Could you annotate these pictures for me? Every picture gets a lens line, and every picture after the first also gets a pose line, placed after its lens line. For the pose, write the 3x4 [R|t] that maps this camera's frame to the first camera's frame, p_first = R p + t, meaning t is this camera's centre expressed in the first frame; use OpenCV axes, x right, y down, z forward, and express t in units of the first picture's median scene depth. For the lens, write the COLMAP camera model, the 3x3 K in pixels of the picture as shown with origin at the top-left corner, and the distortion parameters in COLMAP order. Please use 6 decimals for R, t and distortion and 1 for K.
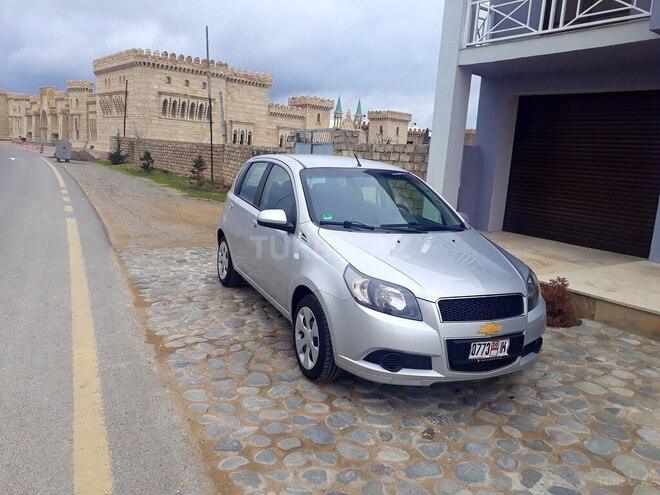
lens RADIAL K [[524.3, 0, 326.5], [0, 524.3, 246.9], [0, 0, 1]] dist [0.047175, -0.076224]
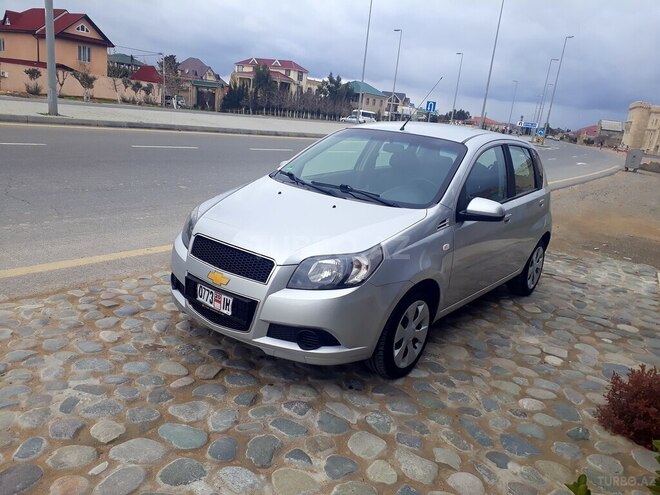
lens RADIAL K [[524.3, 0, 326.5], [0, 524.3, 246.9], [0, 0, 1]] dist [0.047175, -0.076224]
pose [[0.460194, 0.211677, -0.862215, 1.135635], [-0.234696, 0.965619, 0.111798, -0.045814], [0.856235, 0.150909, 0.494052, 0.662251]]
